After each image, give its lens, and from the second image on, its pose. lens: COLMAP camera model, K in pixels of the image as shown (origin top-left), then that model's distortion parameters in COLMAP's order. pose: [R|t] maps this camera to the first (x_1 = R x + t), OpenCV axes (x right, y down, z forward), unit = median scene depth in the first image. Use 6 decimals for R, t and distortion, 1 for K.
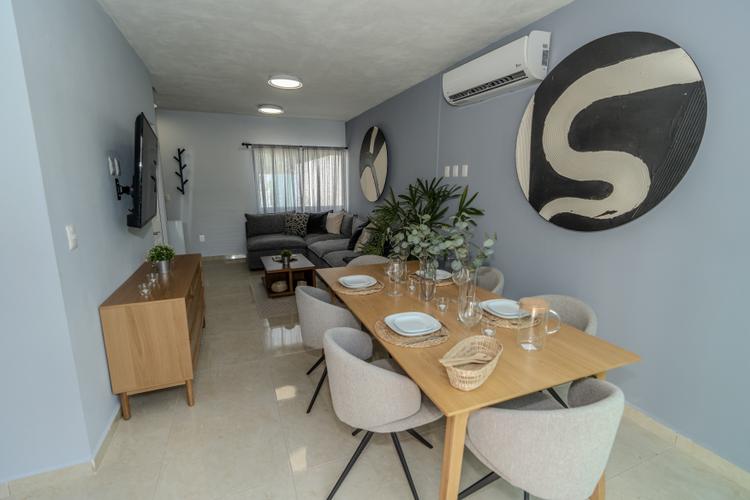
lens RADIAL K [[336.6, 0, 374.1], [0, 336.6, 249.2], [0, 0, 1]] dist [-0.003387, 0.000463]
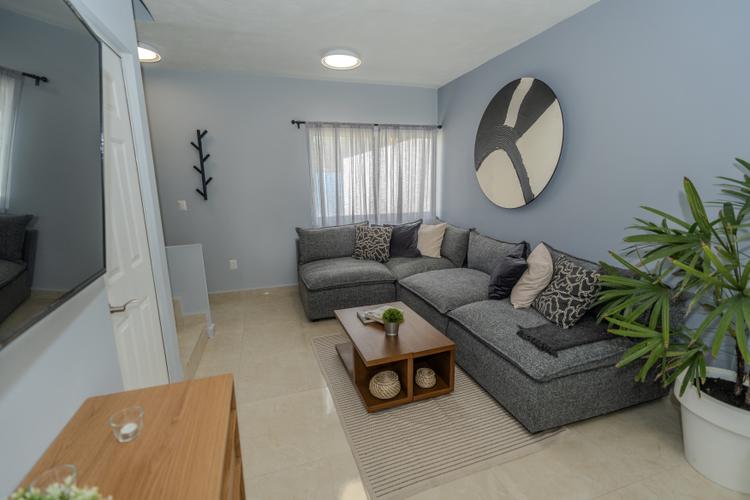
lens RADIAL K [[336.6, 0, 376.0], [0, 336.6, 250.7], [0, 0, 1]] dist [-0.003387, 0.000463]
pose [[0.997298, -0.003836, -0.073368, -0.174755], [0.004423, 0.999959, 0.007842, -0.062787], [0.073335, -0.008145, 0.997274, 0.343067]]
